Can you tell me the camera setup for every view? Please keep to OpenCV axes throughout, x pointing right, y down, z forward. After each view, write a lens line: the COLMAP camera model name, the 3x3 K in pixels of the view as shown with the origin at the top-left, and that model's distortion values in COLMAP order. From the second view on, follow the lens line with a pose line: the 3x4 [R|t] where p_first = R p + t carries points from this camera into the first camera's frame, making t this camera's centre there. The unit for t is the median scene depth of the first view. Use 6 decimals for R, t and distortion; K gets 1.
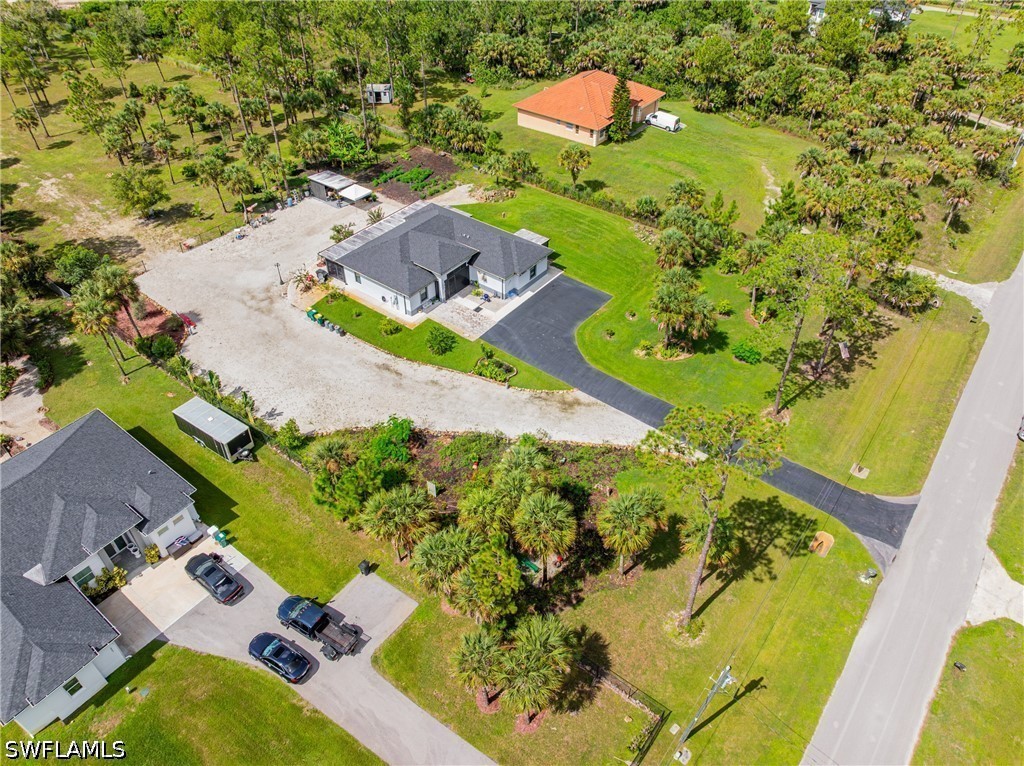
lens RADIAL K [[704.6, 0, 515.9], [0, 704.6, 399.4], [0, 0, 1]] dist [-0.040103, 0.004060]
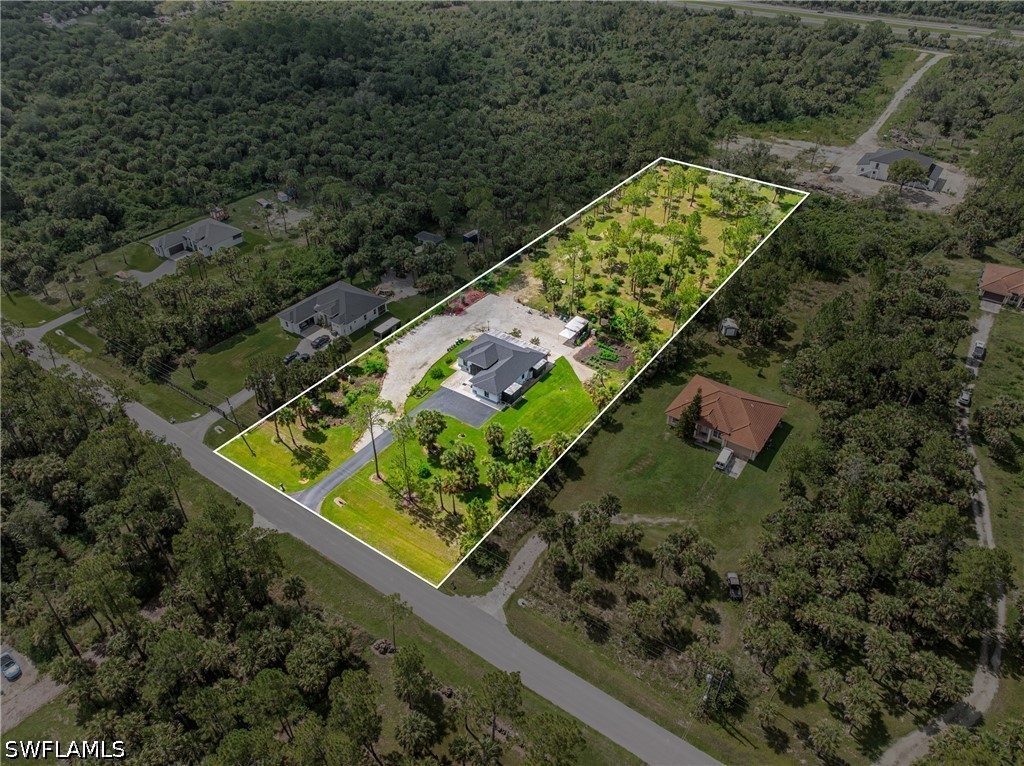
lens RADIAL K [[704.6, 0, 515.9], [0, 704.6, 399.4], [0, 0, 1]] dist [-0.040103, 0.004060]
pose [[0.050226, 0.611385, -0.789738, 1.664546], [-0.679920, 0.600136, 0.421360, -1.111930], [0.731564, 0.515796, 0.445835, 0.234590]]
